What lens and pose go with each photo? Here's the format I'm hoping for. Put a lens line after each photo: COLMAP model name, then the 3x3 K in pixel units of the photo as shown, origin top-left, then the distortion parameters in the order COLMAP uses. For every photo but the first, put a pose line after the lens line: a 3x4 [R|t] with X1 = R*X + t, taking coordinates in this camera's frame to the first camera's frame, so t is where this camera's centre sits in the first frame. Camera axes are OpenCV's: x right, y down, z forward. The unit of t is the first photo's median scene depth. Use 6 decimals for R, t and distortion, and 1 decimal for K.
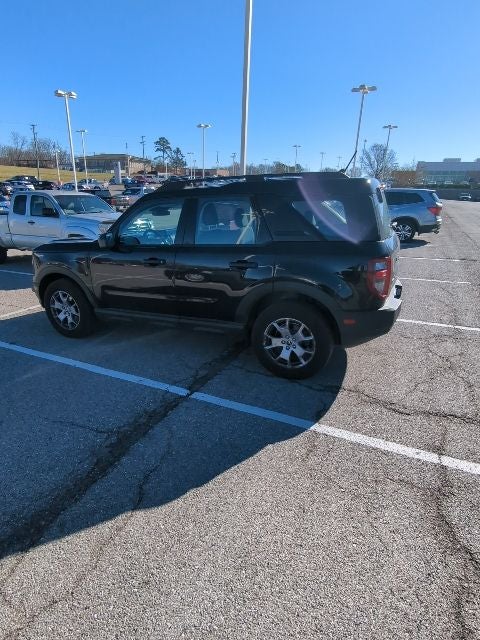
lens RADIAL K [[349.7, 0, 233.4], [0, 349.7, 318.4], [0, 0, 1]] dist [-0.002651, 0.000639]
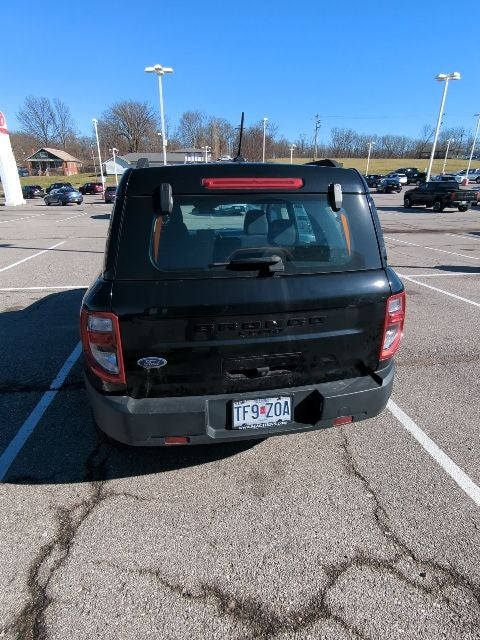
lens RADIAL K [[347.0, 0, 235.8], [0, 347.0, 319.8], [0, 0, 1]] dist [-0.003133, 0.000731]
pose [[0.570549, 0.291648, -0.767734, 0.874049], [-0.270923, 0.949329, 0.159293, -0.274834], [0.775290, 0.117113, 0.620653, 0.735547]]
